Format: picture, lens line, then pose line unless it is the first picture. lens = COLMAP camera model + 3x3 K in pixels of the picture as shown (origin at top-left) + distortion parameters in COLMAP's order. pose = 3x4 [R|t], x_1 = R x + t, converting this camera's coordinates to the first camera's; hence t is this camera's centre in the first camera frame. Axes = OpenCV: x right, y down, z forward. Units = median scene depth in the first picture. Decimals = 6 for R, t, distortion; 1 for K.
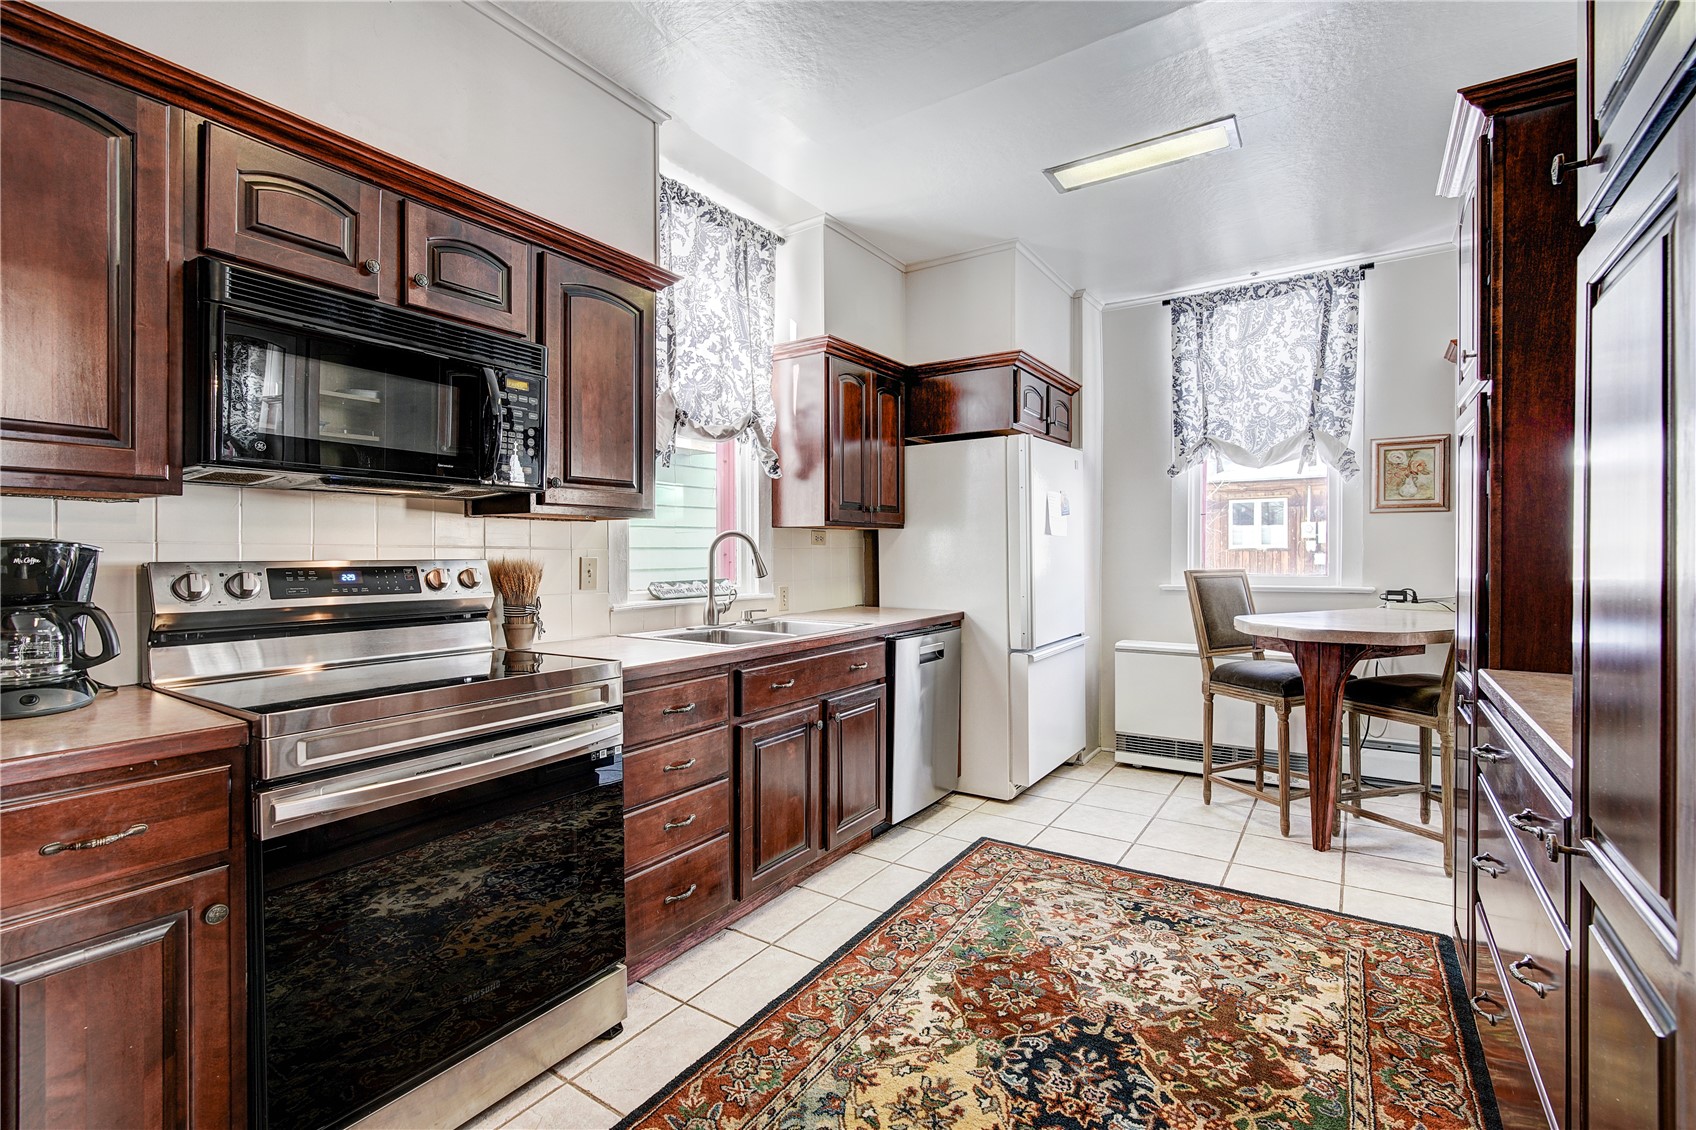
lens RADIAL K [[761.1, 0, 841.2], [0, 761.1, 549.5], [0, 0, 1]] dist [-0.011009, 0.004230]
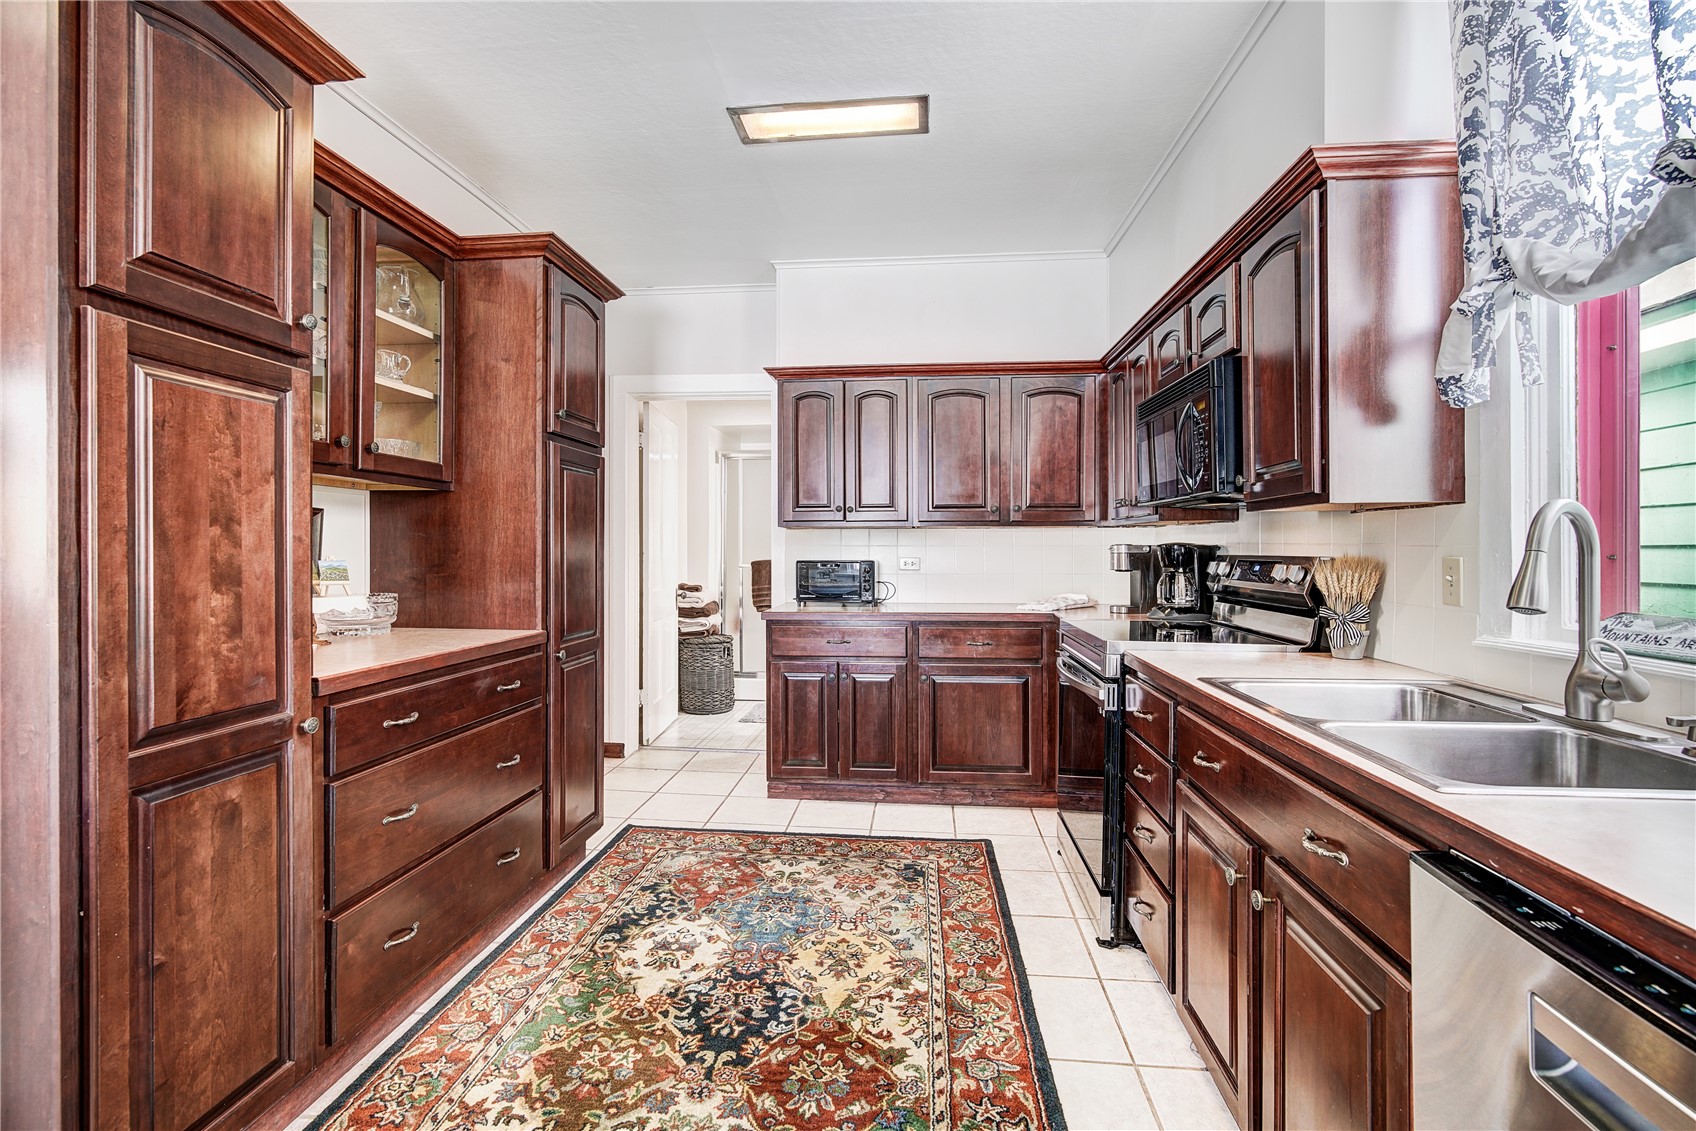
lens RADIAL K [[761.1, 0, 860.9], [0, 761.1, 552.7], [0, 0, 1]] dist [-0.011009, 0.004230]
pose [[-0.870170, 0.001606, -0.492749, 0.670269], [-0.001263, 0.999984, 0.005490, 0.002396], [0.492750, 0.005400, -0.870154, 1.959492]]
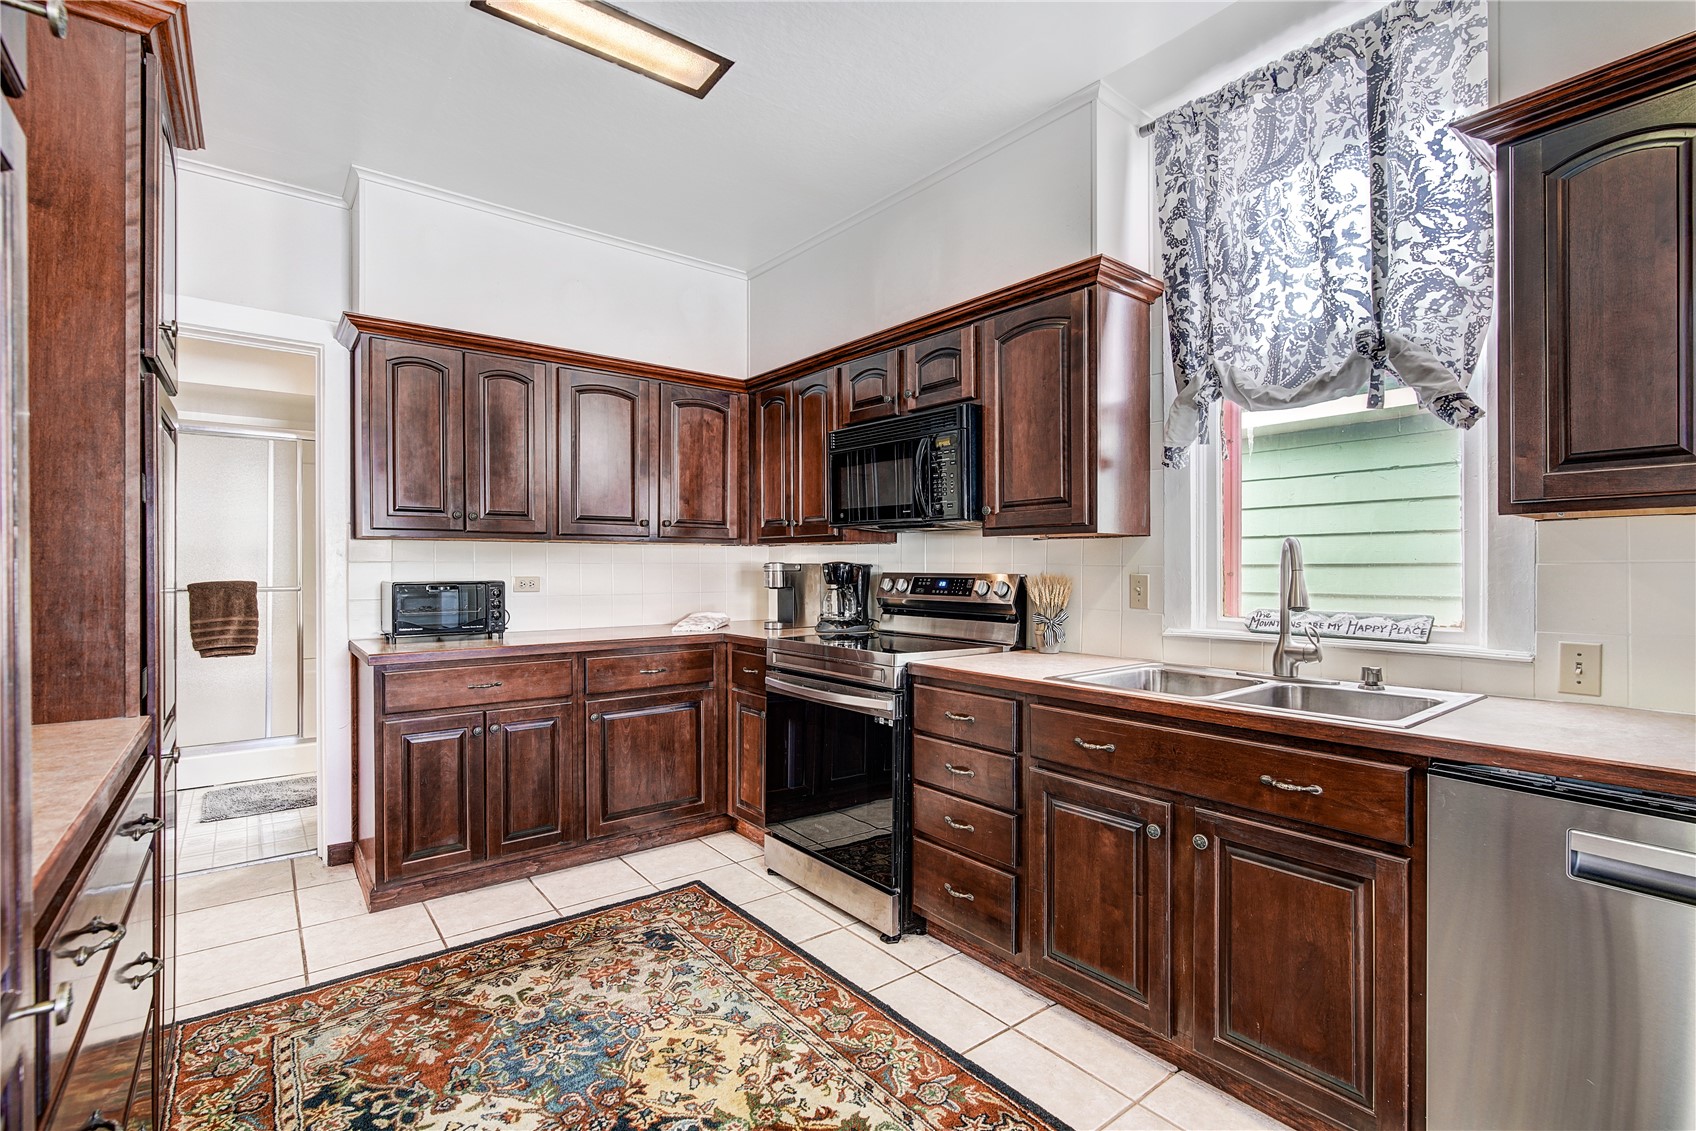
lens RADIAL K [[761.1, 0, 854.3], [0, 761.1, 570.8], [0, 0, 1]] dist [-0.011009, 0.004230]
pose [[-0.293897, 0.005001, -0.955824, 0.998190], [-0.003369, 0.999975, 0.006268, -0.000434], [0.955831, 0.005062, -0.293872, 1.388823]]
